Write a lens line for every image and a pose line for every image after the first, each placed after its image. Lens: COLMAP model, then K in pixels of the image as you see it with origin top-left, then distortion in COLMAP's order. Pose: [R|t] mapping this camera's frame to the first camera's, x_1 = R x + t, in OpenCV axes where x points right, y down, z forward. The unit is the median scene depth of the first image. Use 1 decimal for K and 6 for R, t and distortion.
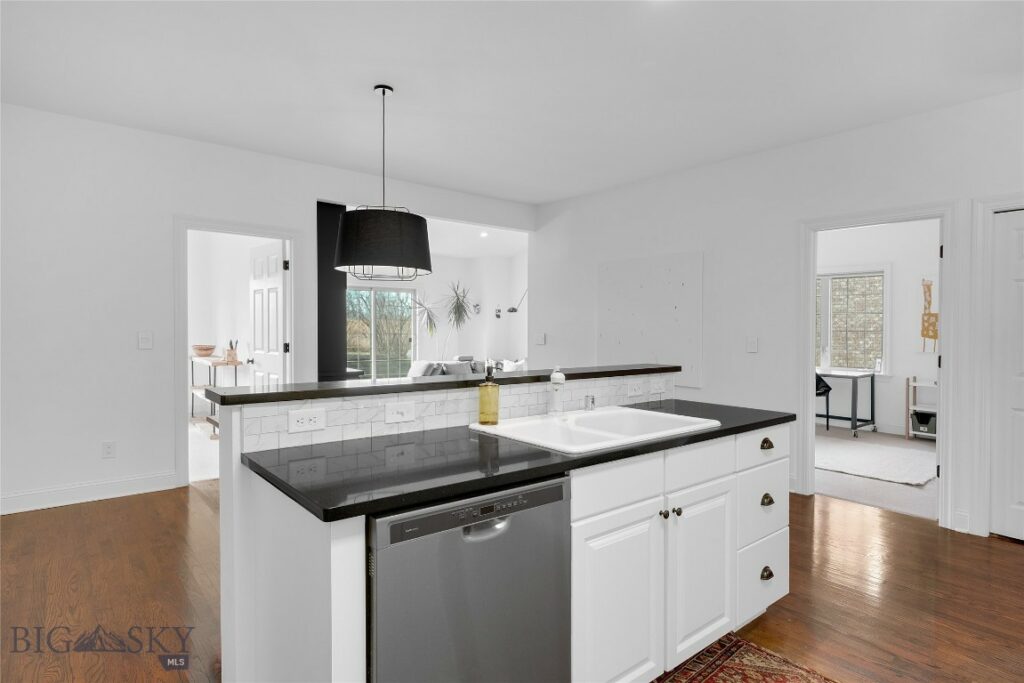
lens RADIAL K [[559.2, 0, 508.4], [0, 559.2, 333.8], [0, 0, 1]] dist [0.005933, 0.000526]
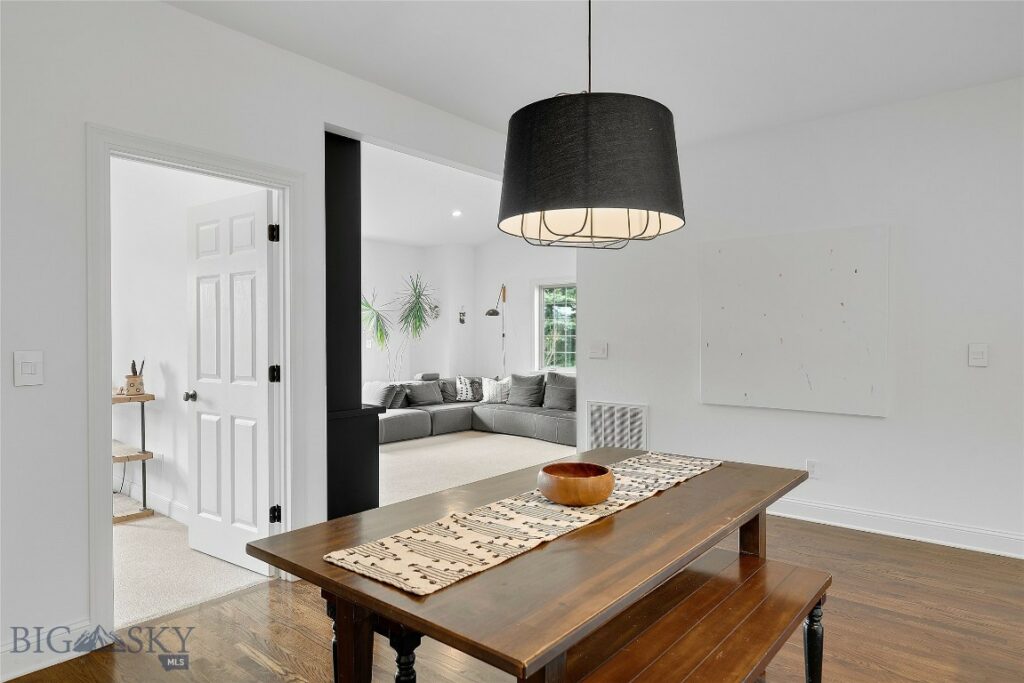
lens RADIAL K [[629.8, 0, 515.6], [0, 629.8, 344.1], [0, 0, 1]] dist [0.000615, -0.001474]
pose [[0.981918, -0.013476, 0.188824, -0.212120], [0.012821, 0.999907, 0.004686, -0.004767], [-0.188870, -0.002180, 0.982000, 0.236939]]
